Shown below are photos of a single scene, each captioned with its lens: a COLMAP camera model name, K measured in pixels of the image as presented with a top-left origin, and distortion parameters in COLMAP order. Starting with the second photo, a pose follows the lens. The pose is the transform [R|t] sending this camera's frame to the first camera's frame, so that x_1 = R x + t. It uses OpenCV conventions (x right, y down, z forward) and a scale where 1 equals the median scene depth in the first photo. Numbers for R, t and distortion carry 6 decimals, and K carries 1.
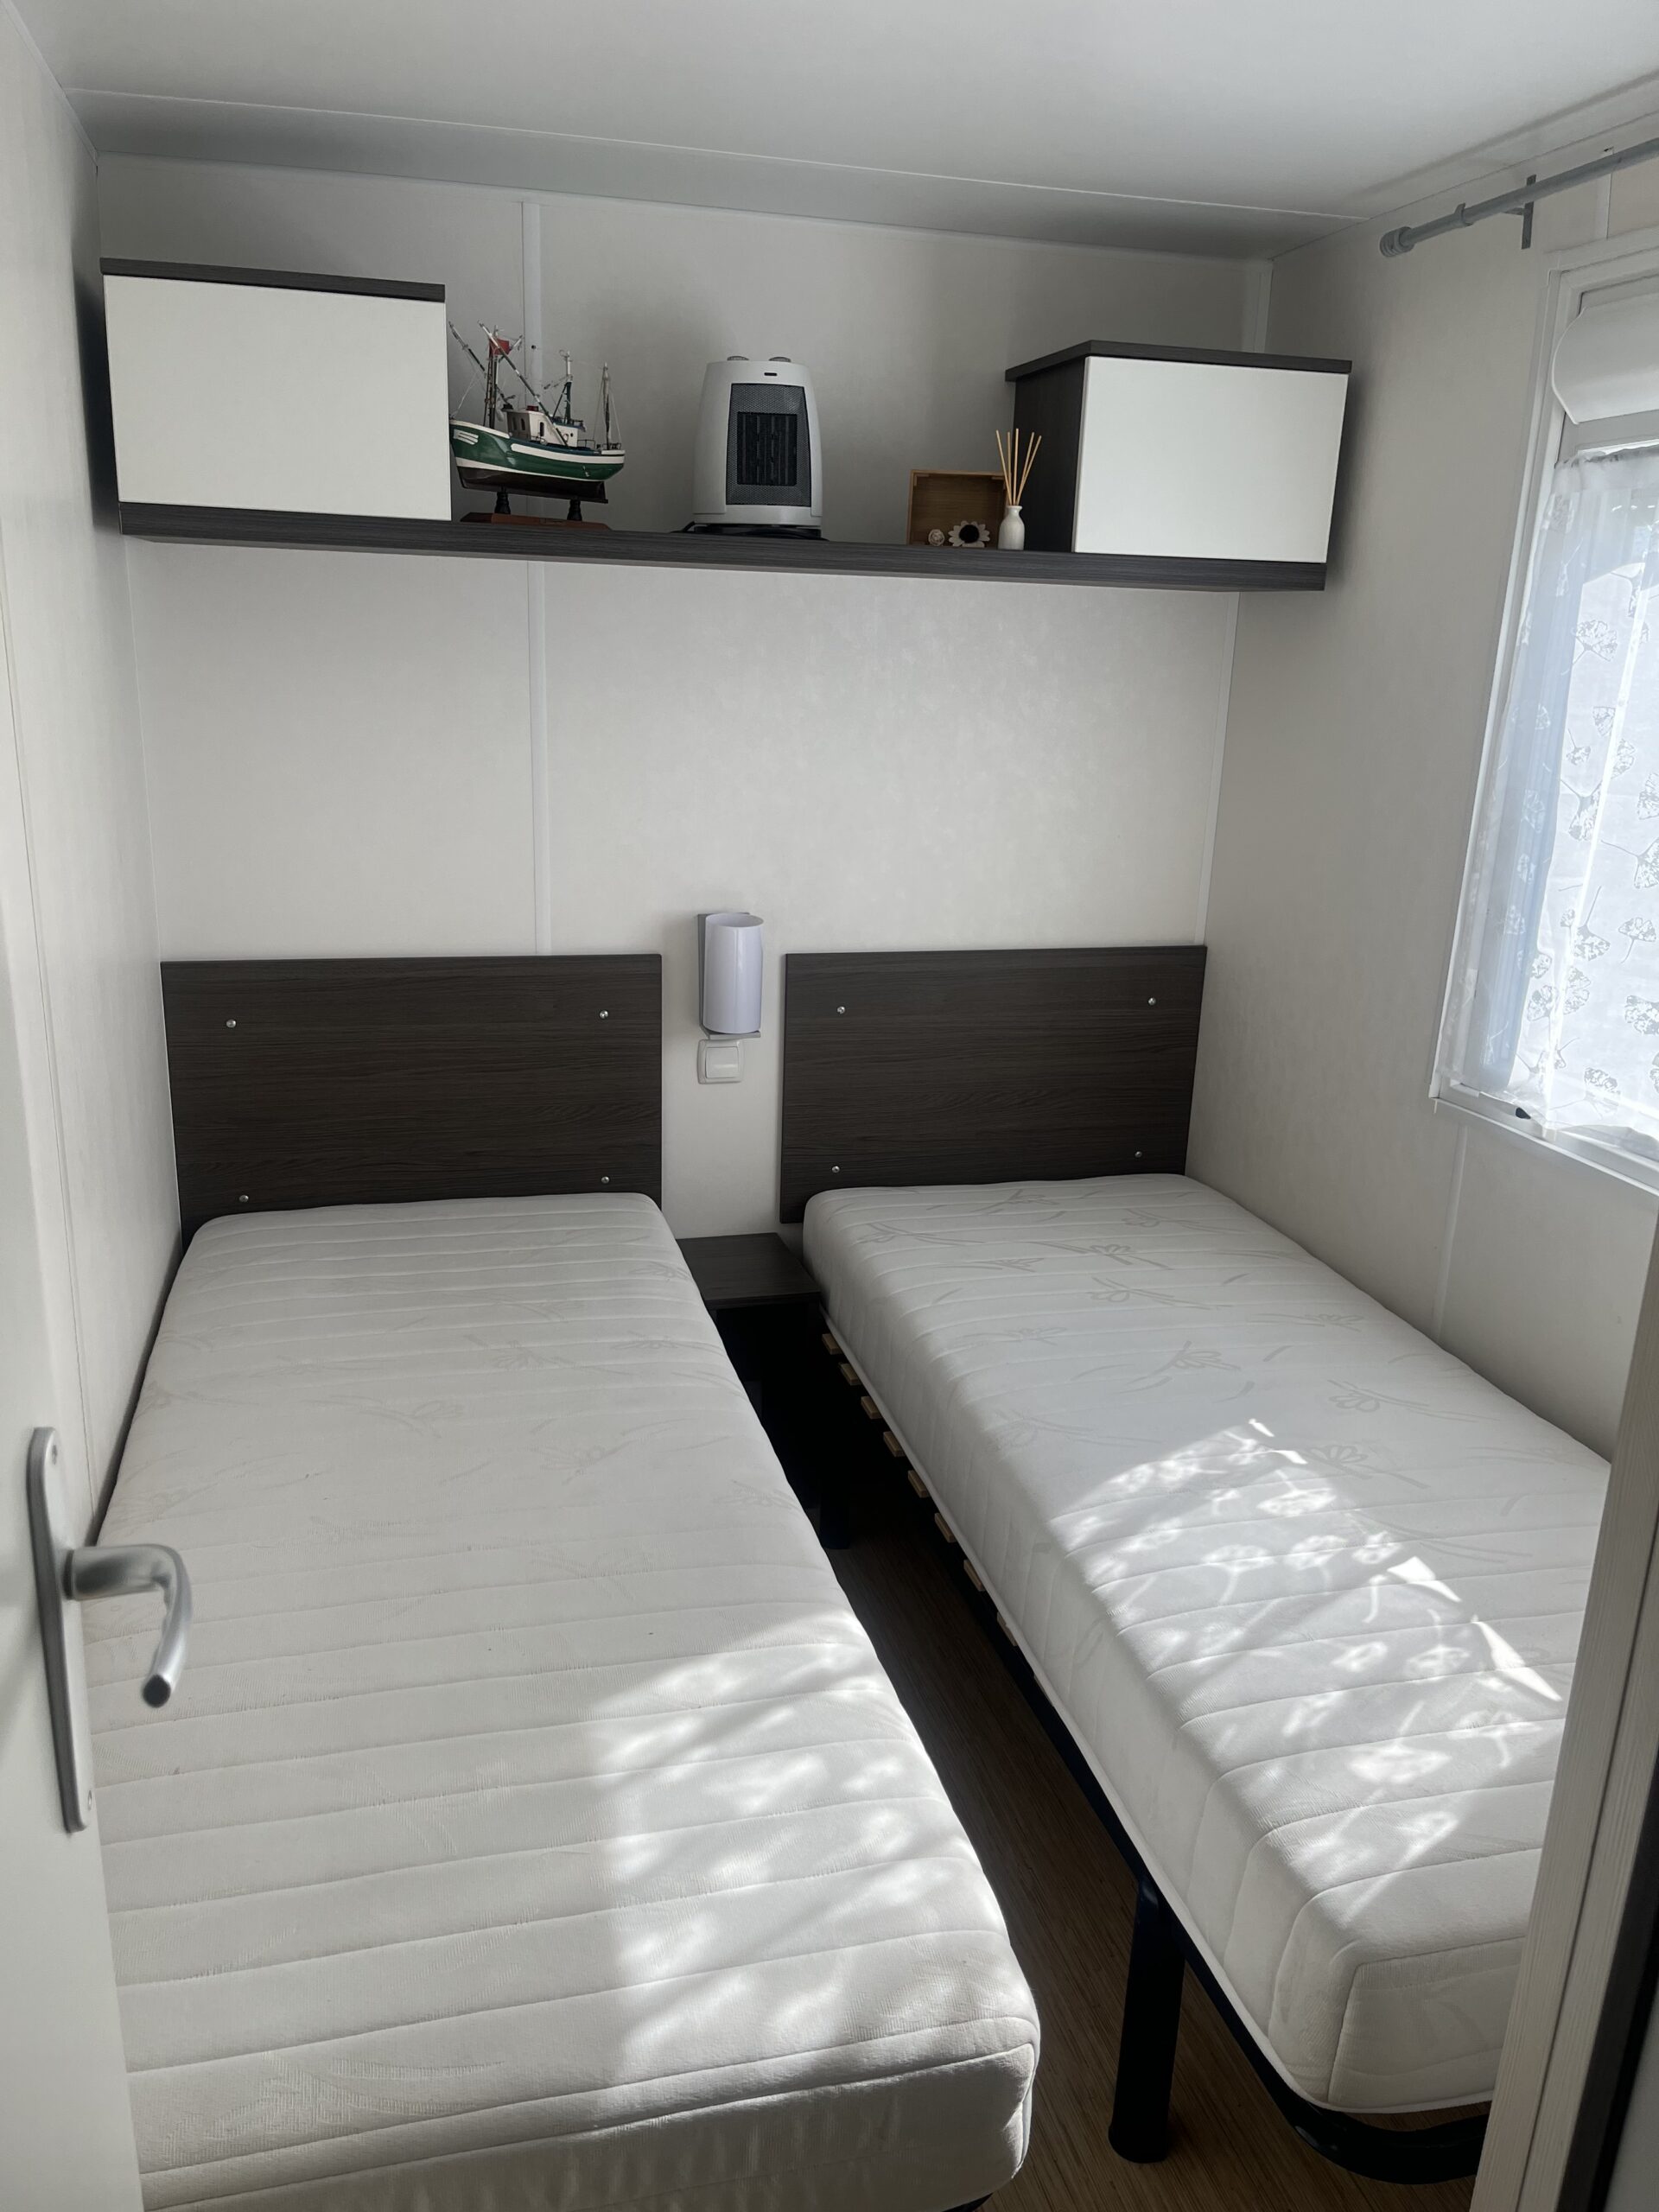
lens RADIAL K [[1675.3, 0, 829.5], [0, 1675.3, 1106.0], [0, 0, 1]] dist [0.001400, -0.002978]
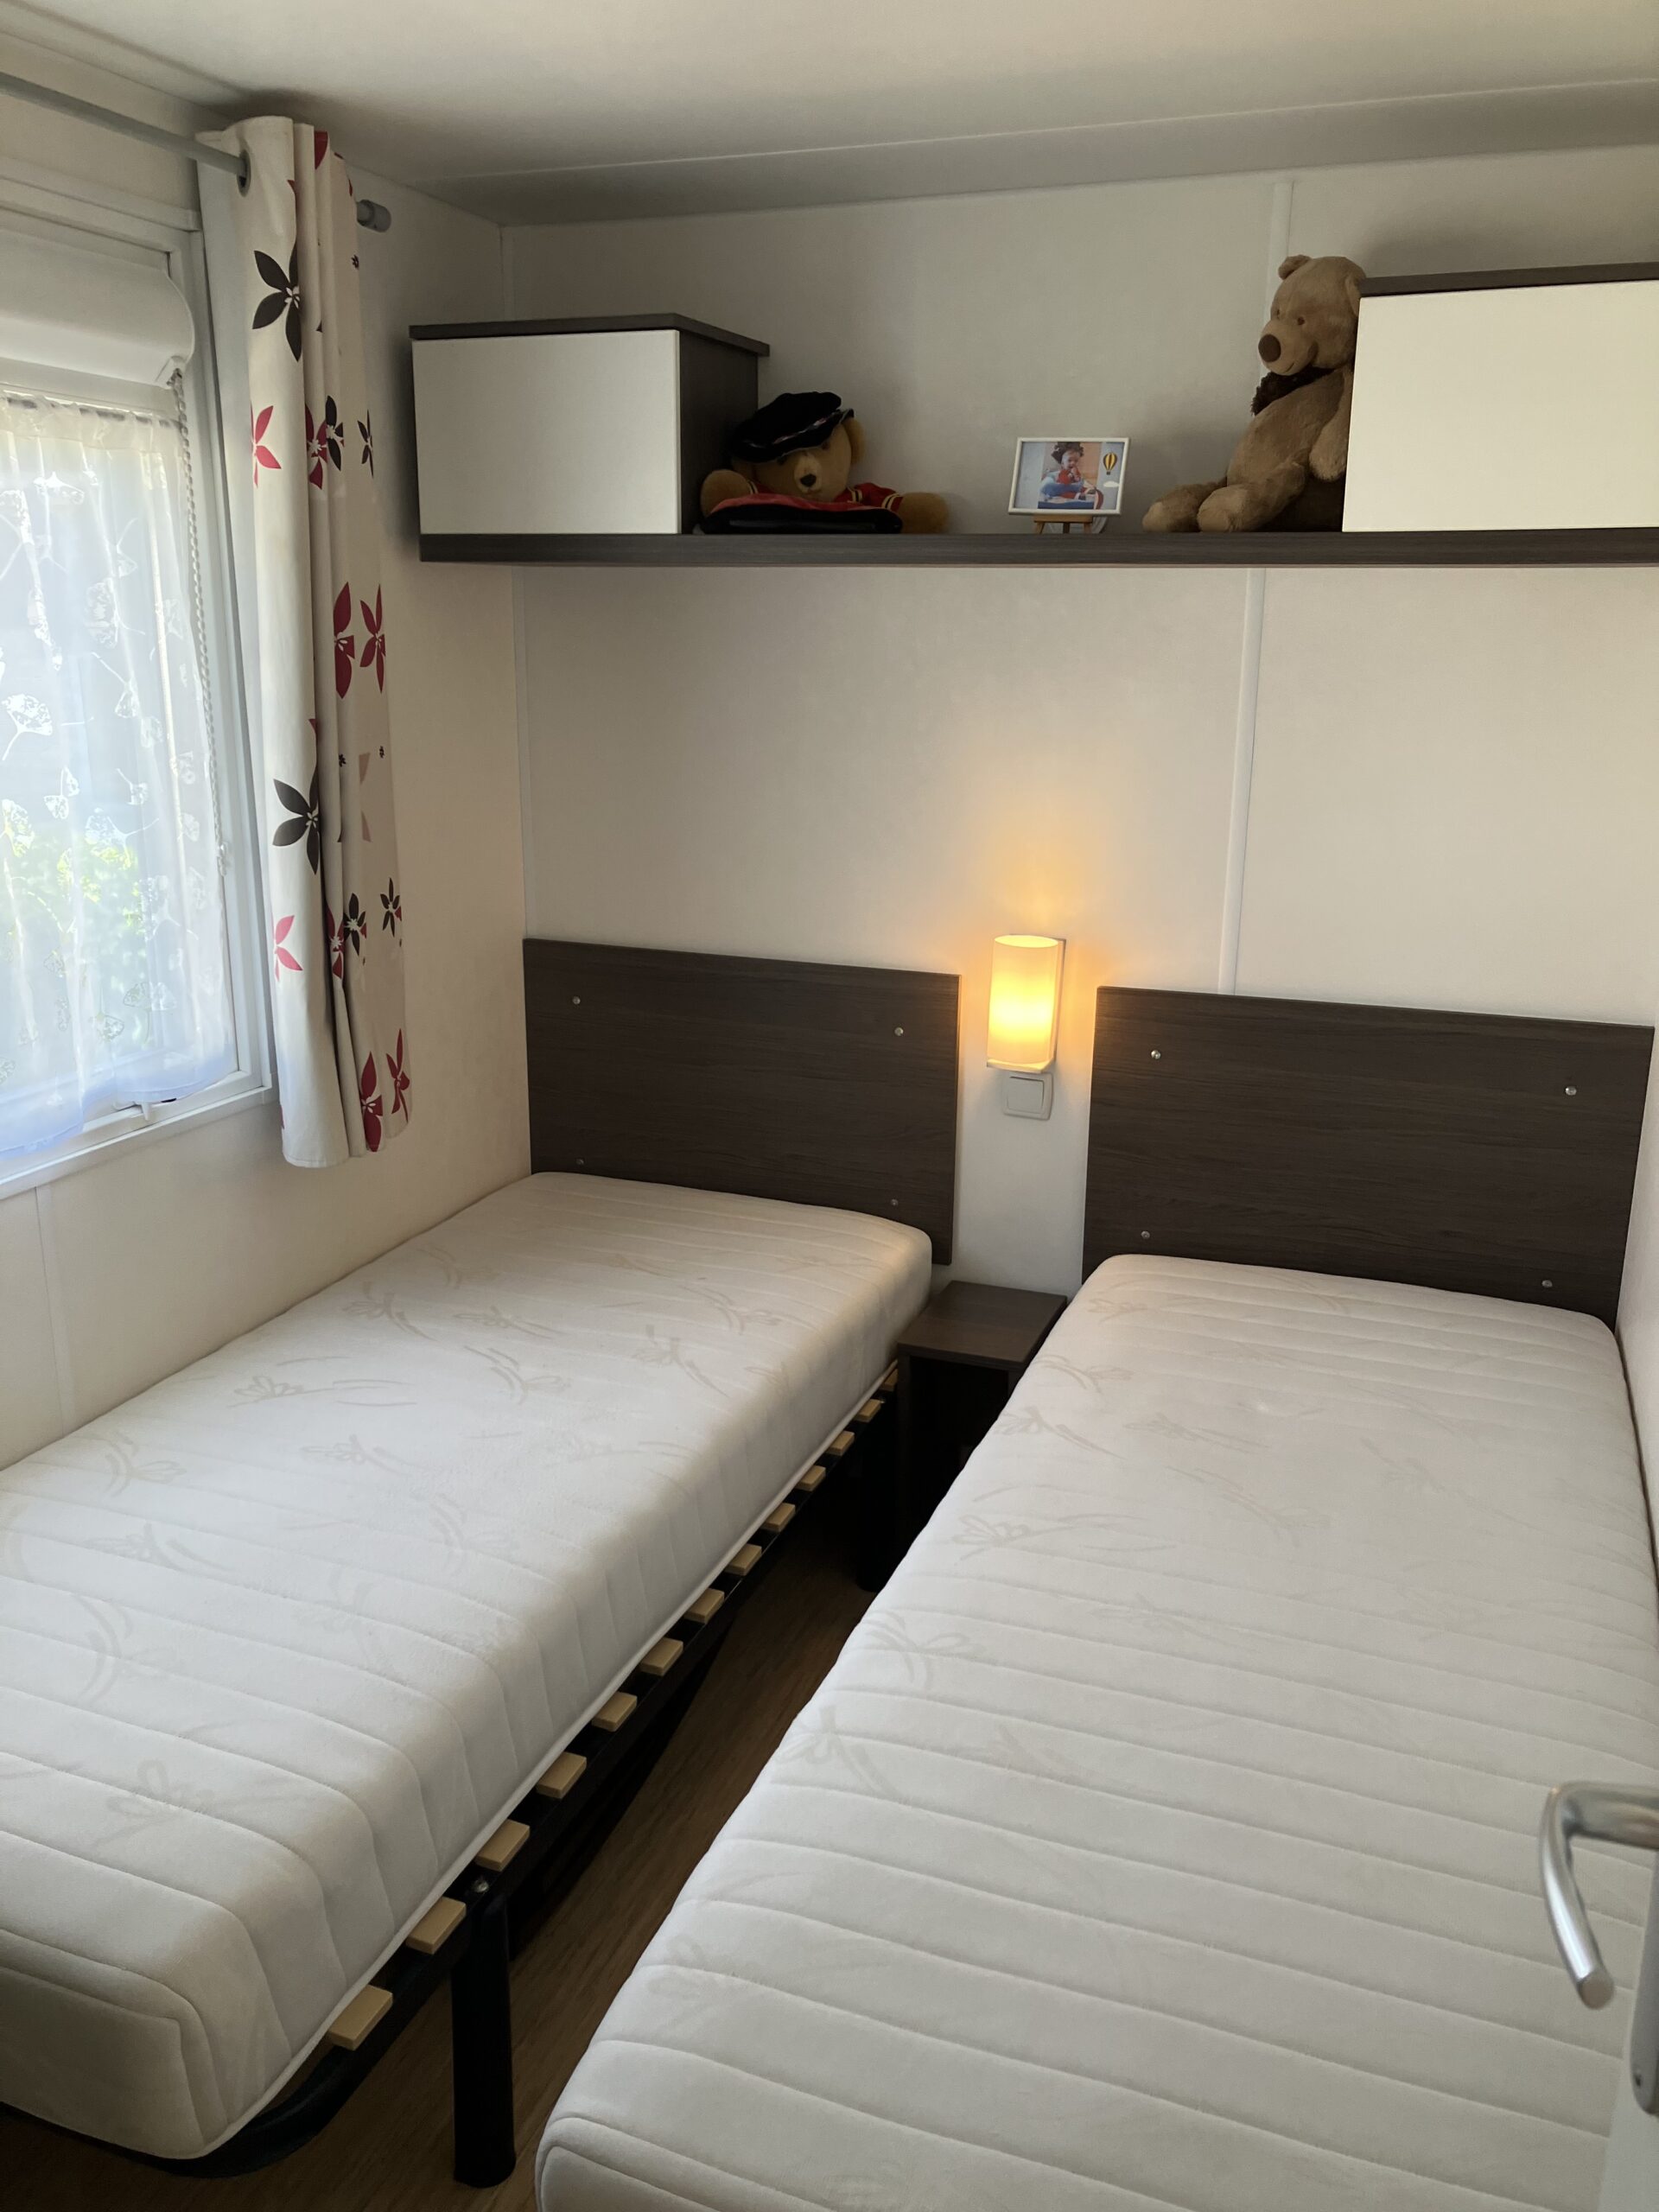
lens RADIAL K [[1813.8, 0, 829.5], [0, 1813.8, 1106.0], [0, 0, 1]] dist [0.004708, -0.000462]
pose [[0.817324, 0.126581, -0.562102, 0.486689], [-0.145323, 0.989318, 0.011481, -0.019660], [0.557551, 0.072303, 0.826988, 0.127435]]
